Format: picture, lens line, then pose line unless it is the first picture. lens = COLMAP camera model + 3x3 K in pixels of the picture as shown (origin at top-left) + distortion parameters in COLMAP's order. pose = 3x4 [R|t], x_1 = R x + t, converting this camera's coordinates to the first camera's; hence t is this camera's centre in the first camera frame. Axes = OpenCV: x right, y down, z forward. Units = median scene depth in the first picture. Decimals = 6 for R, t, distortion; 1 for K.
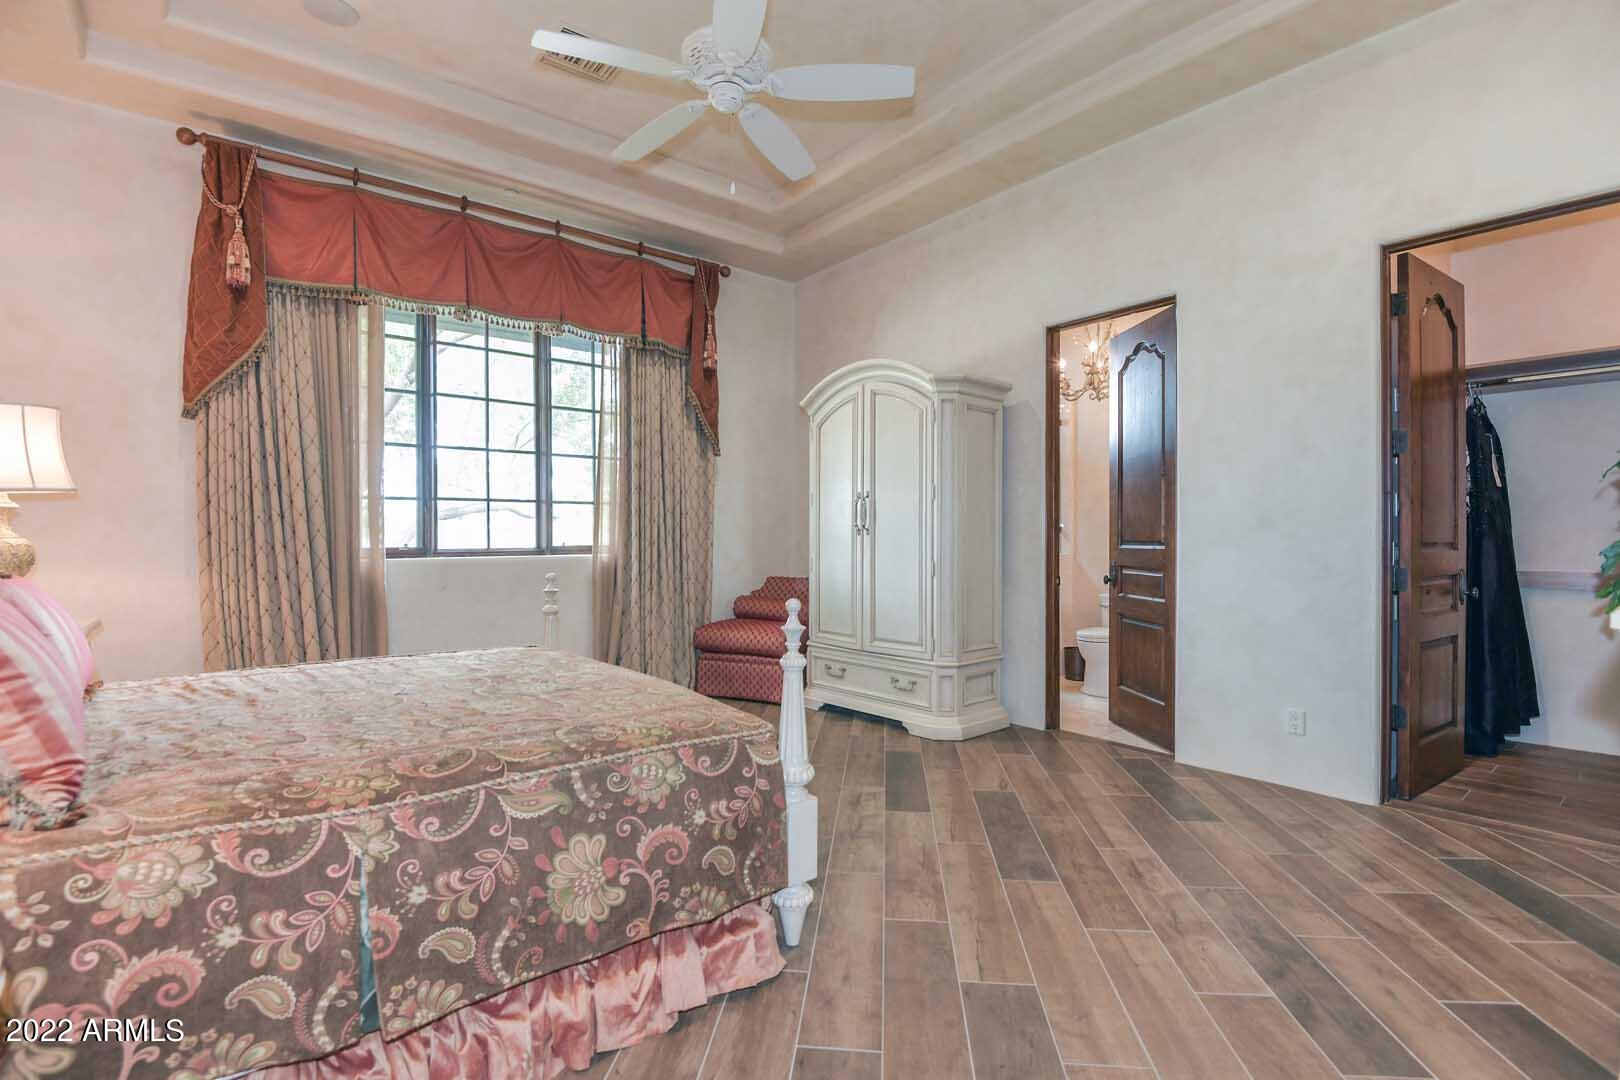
lens RADIAL K [[744.8, 0, 810.2], [0, 744.8, 543.3], [0, 0, 1]] dist [-0.000197, -0.000123]
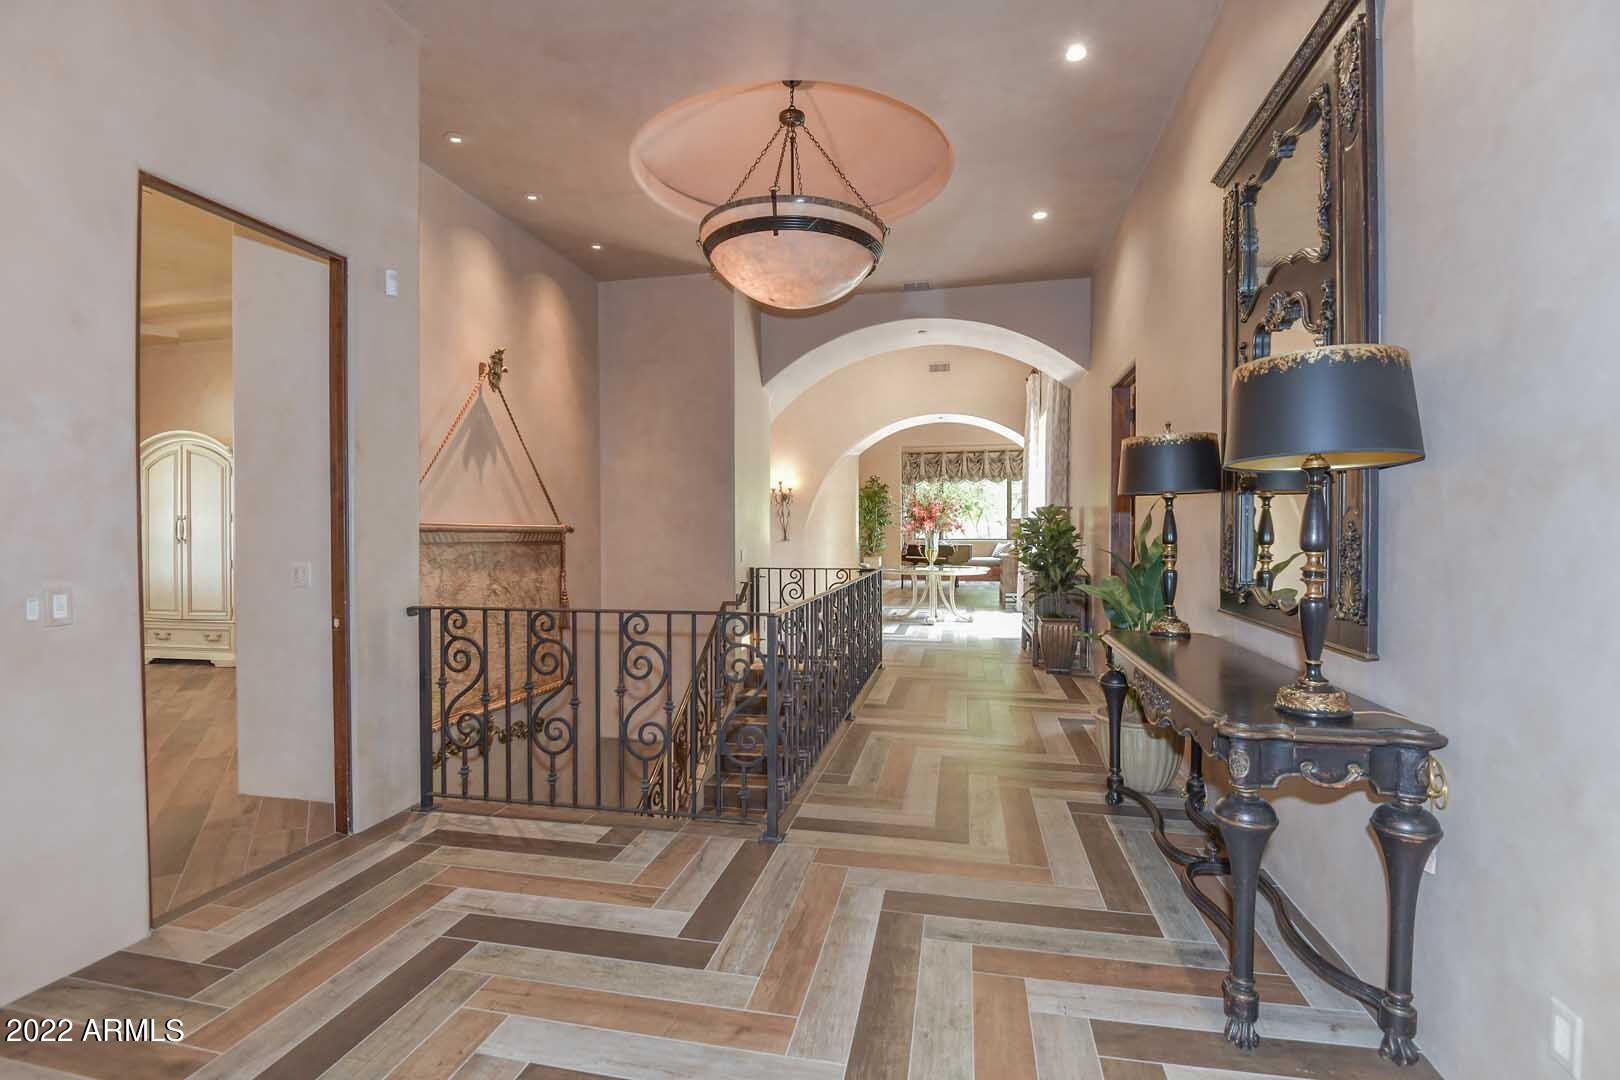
lens RADIAL K [[744.8, 0, 807.2], [0, 744.8, 543.2], [0, 0, 1]] dist [-0.000197, -0.000123]
pose [[0.790942, -0.004135, 0.611877, 0.150712], [0.003671, 0.999991, 0.002012, -0.010107], [-0.611880, 0.000655, 0.790950, -0.999884]]
